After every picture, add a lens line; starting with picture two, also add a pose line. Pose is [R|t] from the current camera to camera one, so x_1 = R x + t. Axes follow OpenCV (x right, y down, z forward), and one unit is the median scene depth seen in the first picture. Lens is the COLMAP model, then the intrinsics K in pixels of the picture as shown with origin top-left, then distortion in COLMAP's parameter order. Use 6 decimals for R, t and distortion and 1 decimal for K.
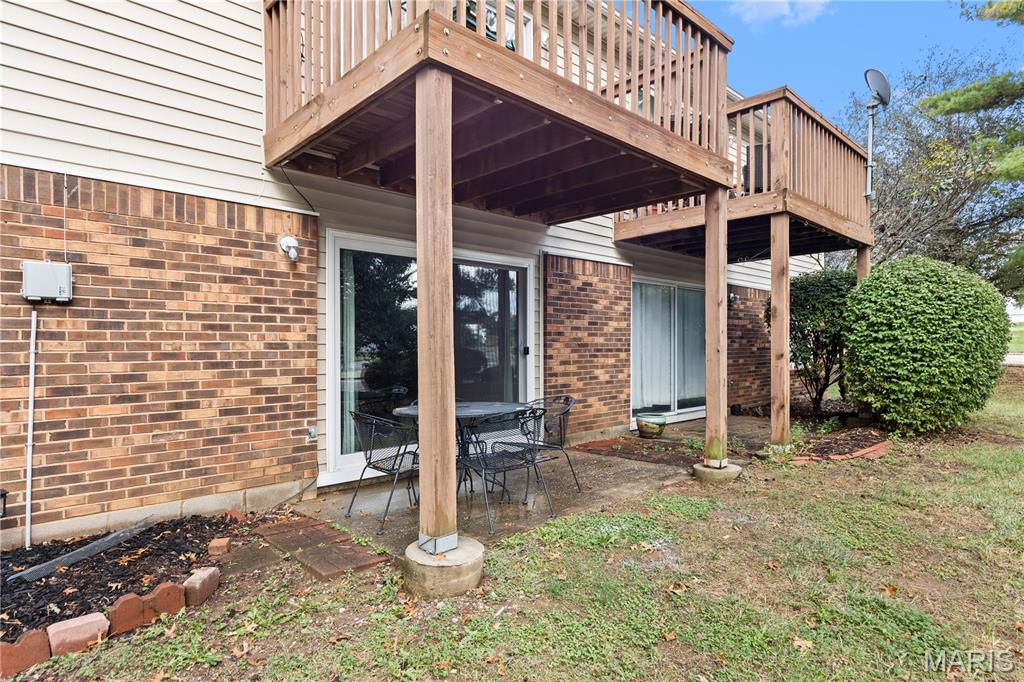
lens RADIAL K [[559.0, 0, 512.0], [0, 559.0, 345.8], [0, 0, 1]] dist [-0.002539, -0.000326]
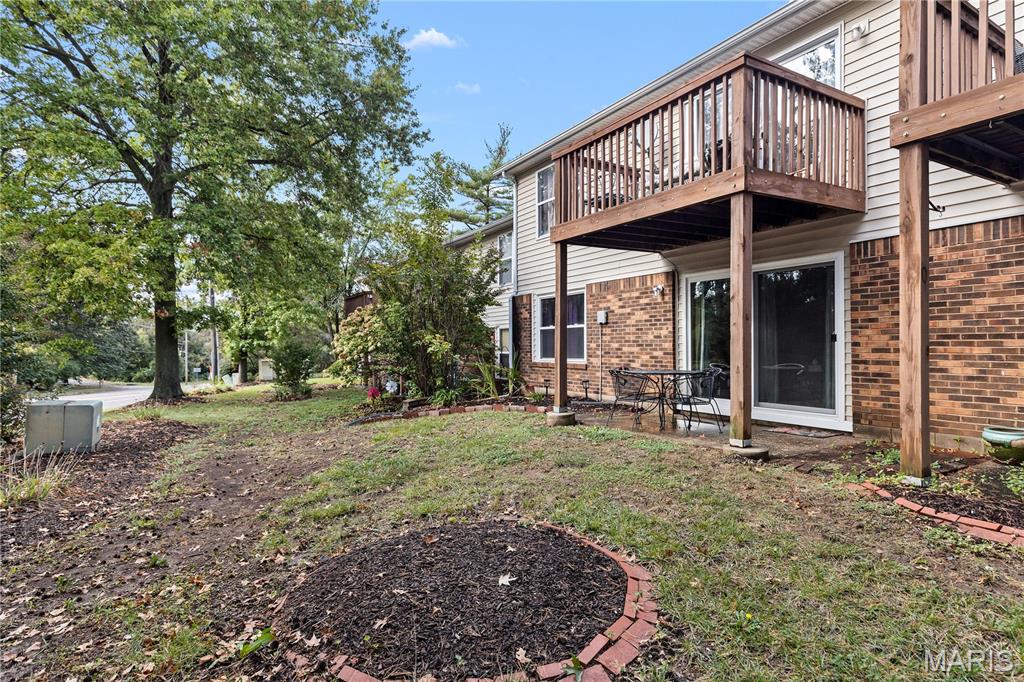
lens RADIAL K [[543.4, 0, 512.2], [0, 543.4, 343.3], [0, 0, 1]] dist [-0.000126, 0.000074]
pose [[-0.222104, 0.000533, -0.975023, 1.717744], [0.006700, 0.999977, -0.000980, 0.022709], [0.975000, -0.006750, -0.222102, 0.906495]]
